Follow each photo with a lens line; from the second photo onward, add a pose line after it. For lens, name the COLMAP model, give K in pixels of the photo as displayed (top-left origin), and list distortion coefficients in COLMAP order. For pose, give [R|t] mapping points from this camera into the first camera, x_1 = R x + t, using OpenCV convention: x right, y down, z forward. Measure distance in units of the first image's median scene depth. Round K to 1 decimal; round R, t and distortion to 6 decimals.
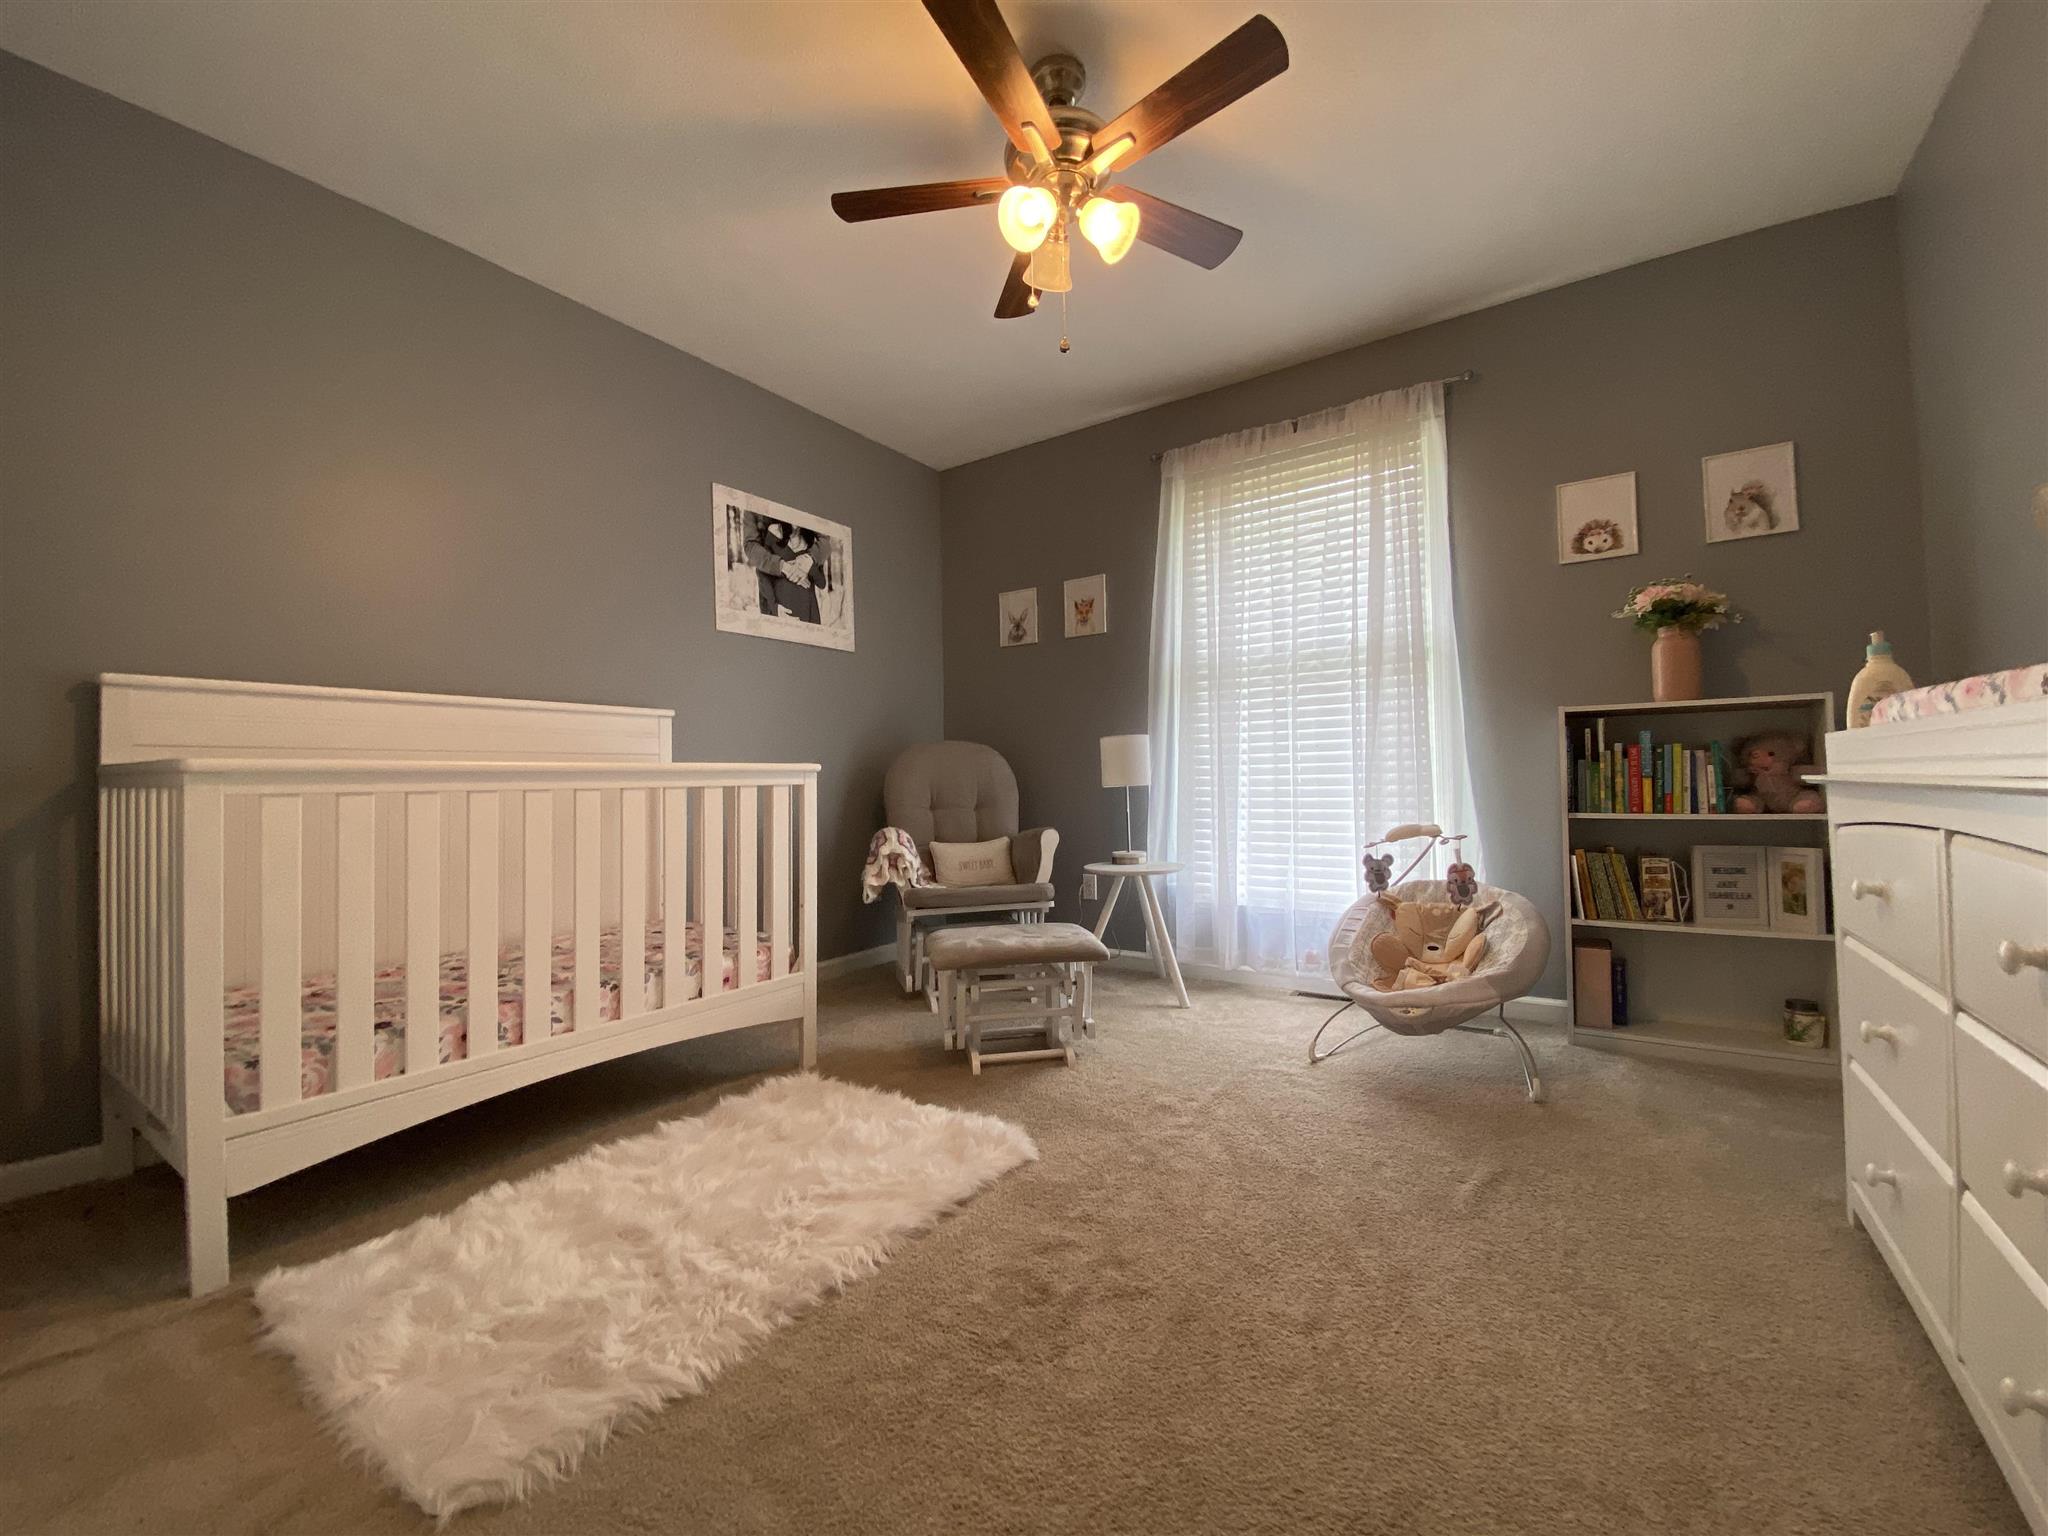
lens RADIAL K [[818.5, 0, 1030.2], [0, 818.5, 761.4], [0, 0, 1]] dist [0.043653, -0.030574]
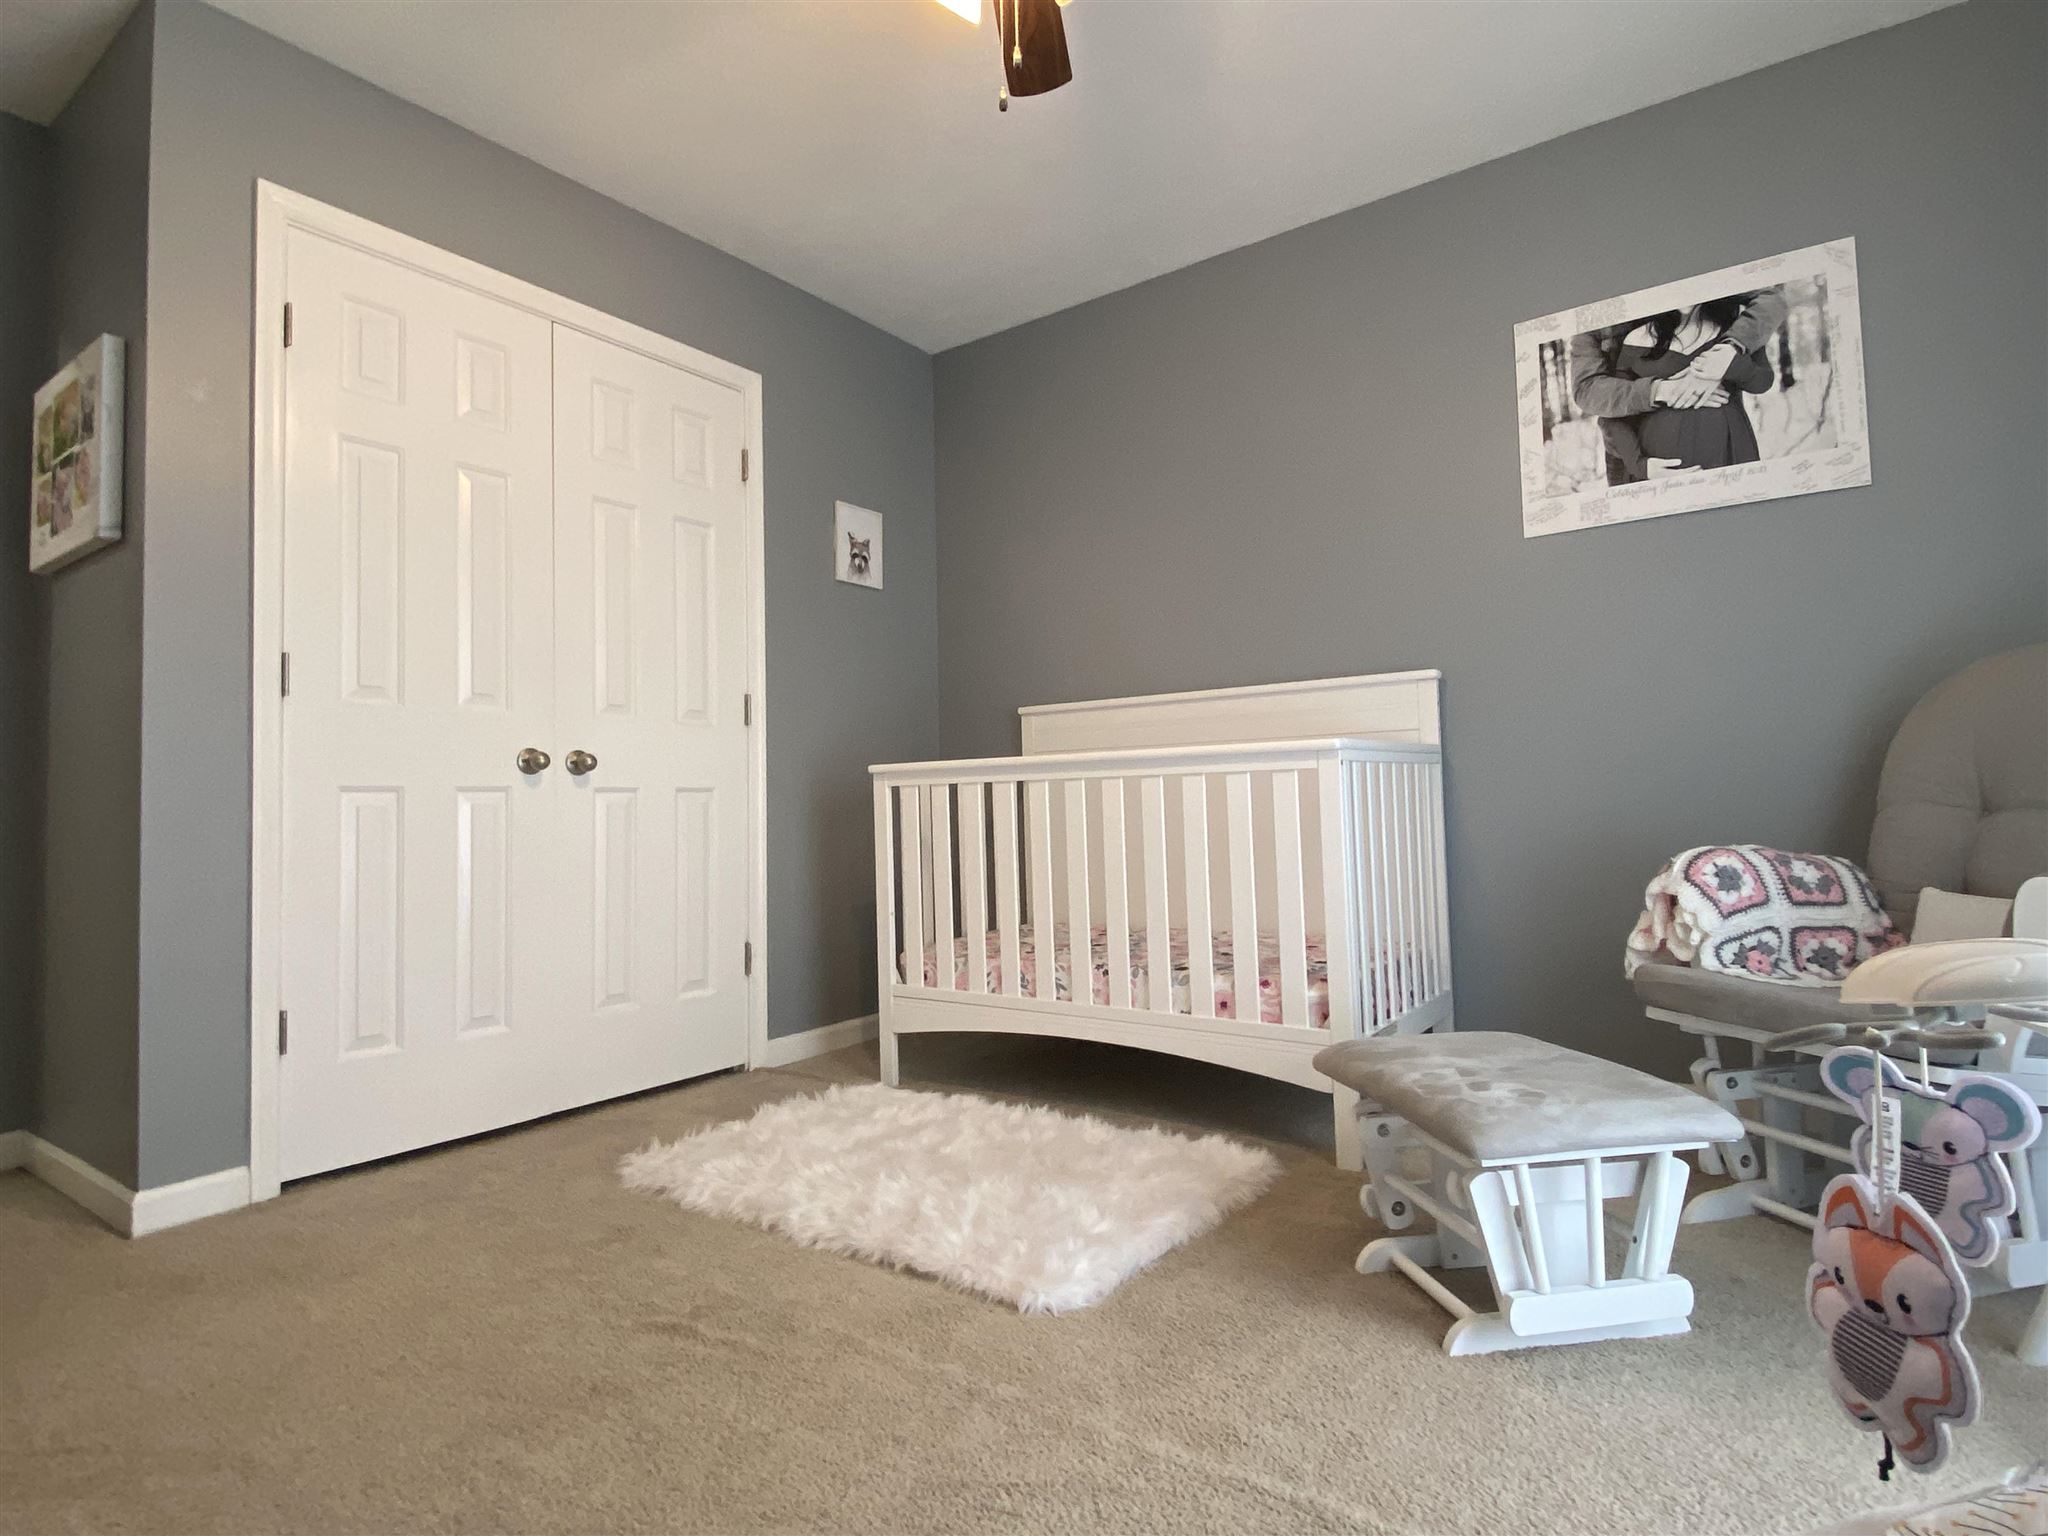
lens RADIAL K [[1079.2, 0, 1024.0], [0, 1079.2, 768.0], [0, 0, 1]] dist [0.001528, -0.000143]
pose [[-0.023997, -0.004094, -0.999704, 0.509765], [0.057820, 0.998312, -0.005476, 0.011818], [0.998039, -0.057934, -0.023720, 0.576873]]
